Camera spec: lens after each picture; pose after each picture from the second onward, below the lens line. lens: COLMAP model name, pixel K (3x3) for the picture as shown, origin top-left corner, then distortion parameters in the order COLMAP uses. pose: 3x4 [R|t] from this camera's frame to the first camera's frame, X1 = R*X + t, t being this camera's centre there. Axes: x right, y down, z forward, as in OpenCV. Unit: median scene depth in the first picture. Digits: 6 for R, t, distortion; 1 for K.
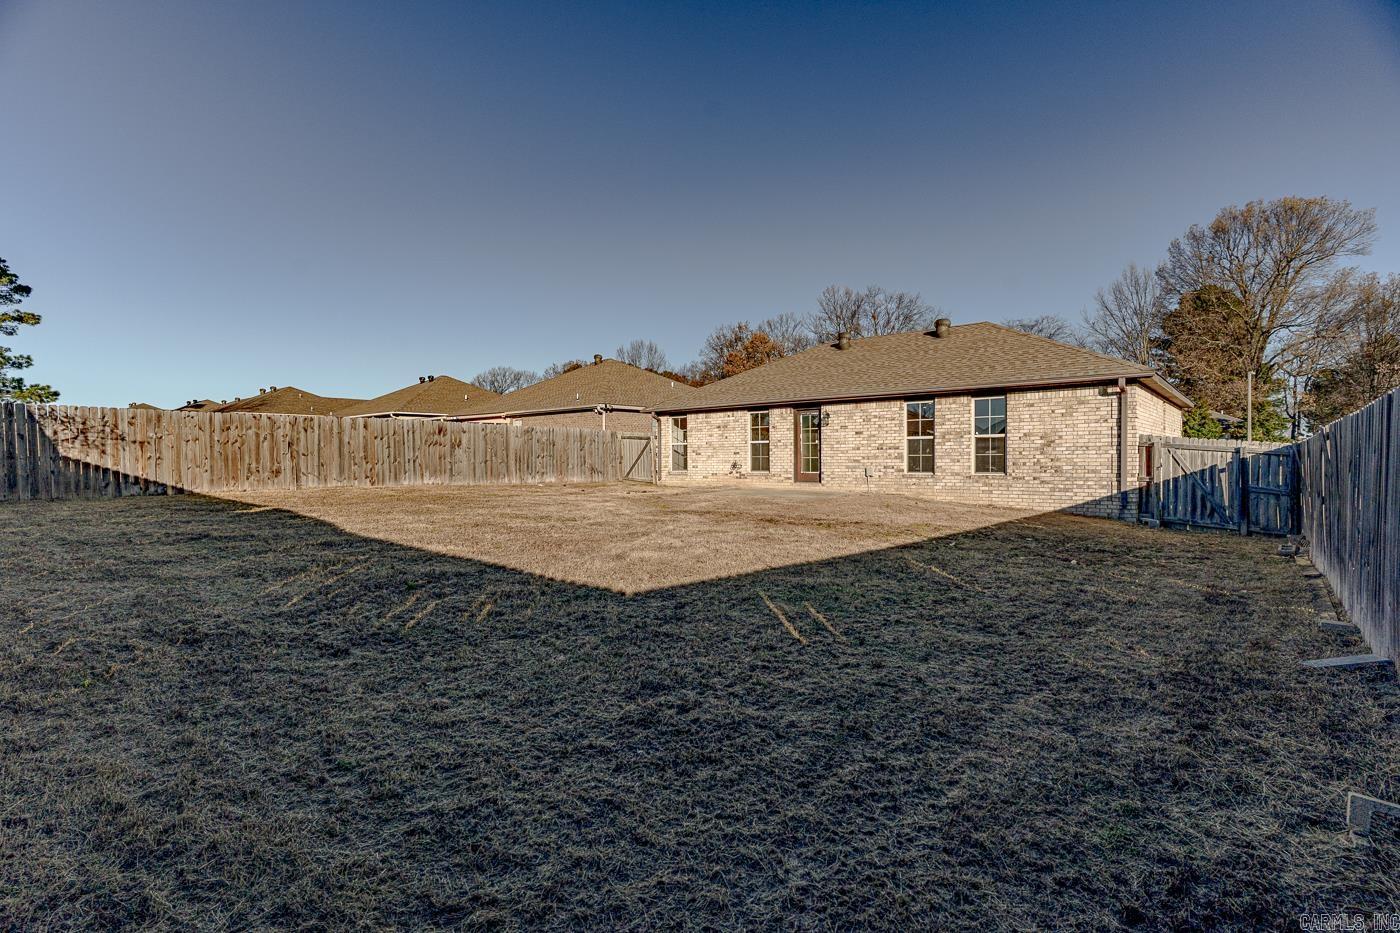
lens RADIAL K [[672.2, 0, 693.5], [0, 672.2, 472.4], [0, 0, 1]] dist [0.001238, 0.001192]
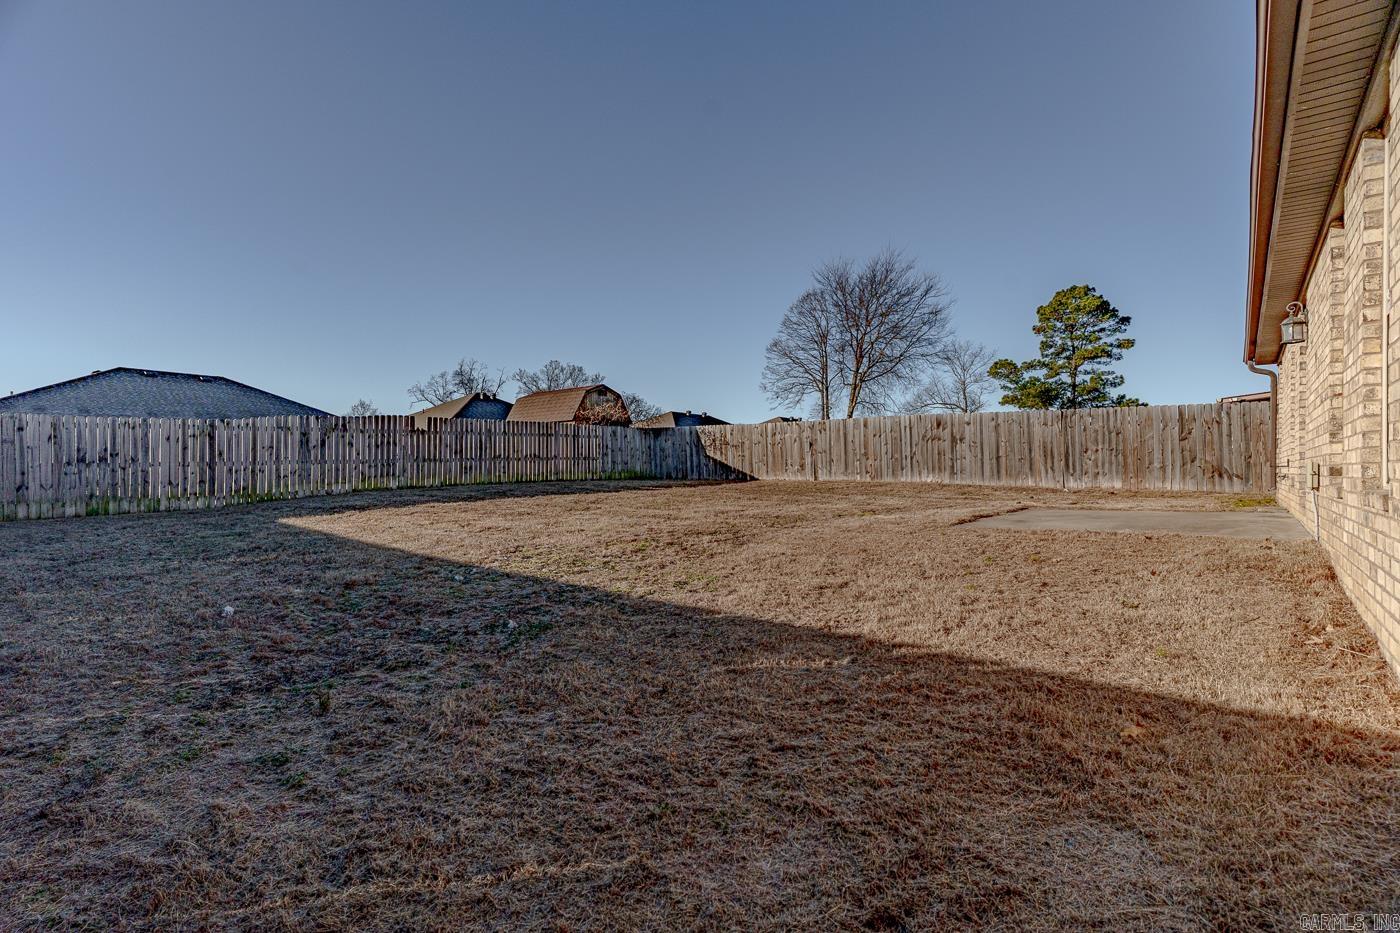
lens RADIAL K [[672.2, 0, 700.6], [0, 672.2, 462.6], [0, 0, 1]] dist [0.001238, 0.001192]
pose [[0.014394, -0.001904, -0.999895, 0.615905], [-0.020663, 0.999784, -0.002201, -0.001144], [0.999683, 0.020692, 0.014352, 0.757869]]
